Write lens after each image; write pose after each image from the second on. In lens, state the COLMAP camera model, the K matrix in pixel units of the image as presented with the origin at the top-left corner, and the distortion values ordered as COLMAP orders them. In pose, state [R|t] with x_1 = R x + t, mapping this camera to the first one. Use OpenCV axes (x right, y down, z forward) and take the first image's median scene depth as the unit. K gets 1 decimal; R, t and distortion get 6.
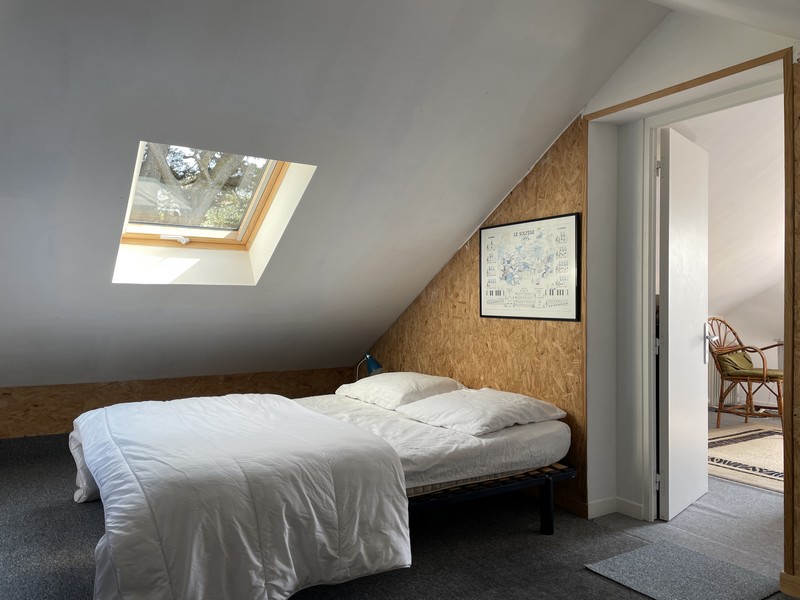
lens RADIAL K [[597.6, 0, 393.4], [0, 597.6, 297.6], [0, 0, 1]] dist [0.090976, -0.117011]
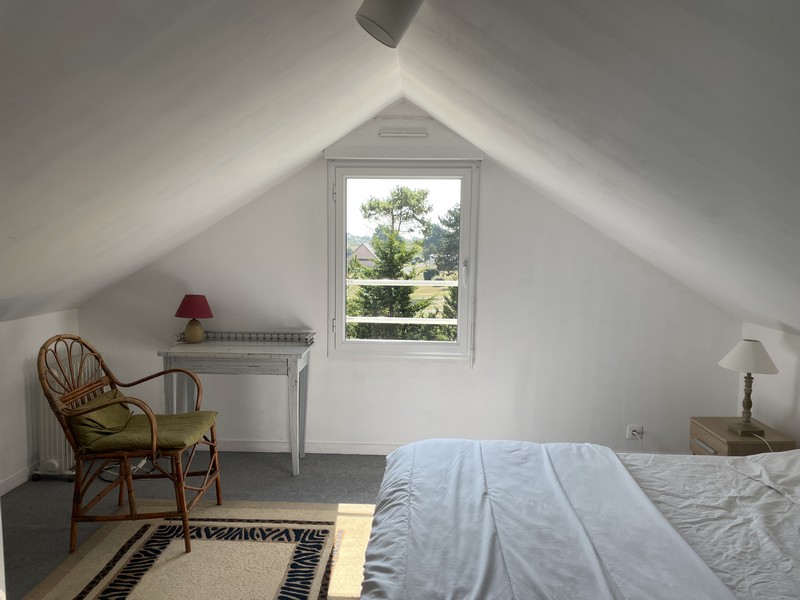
lens RADIAL K [[597.6, 0, 393.4], [0, 597.6, 297.6], [0, 0, 1]] dist [0.090976, -0.117011]
pose [[0.565913, -0.077091, 0.820853, 0.434039], [-0.016332, 0.994375, 0.104647, -0.100404], [-0.824303, -0.072628, 0.561471, 0.774292]]
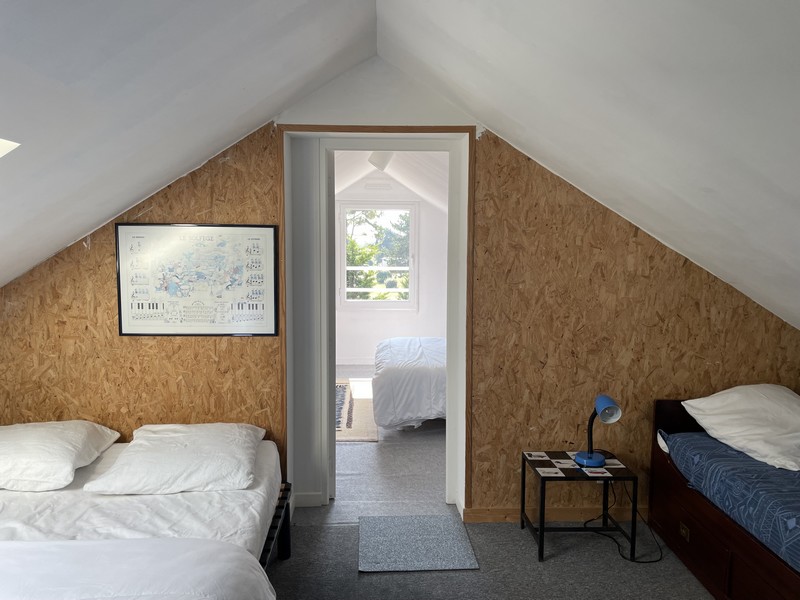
lens RADIAL K [[597.6, 0, 393.4], [0, 597.6, 297.6], [0, 0, 1]] dist [0.090976, -0.117011]
pose [[0.497722, -0.080206, 0.863620, -0.401089], [-0.009701, 0.995138, 0.098011, -0.110297], [-0.867283, -0.057160, 0.494524, 0.319787]]
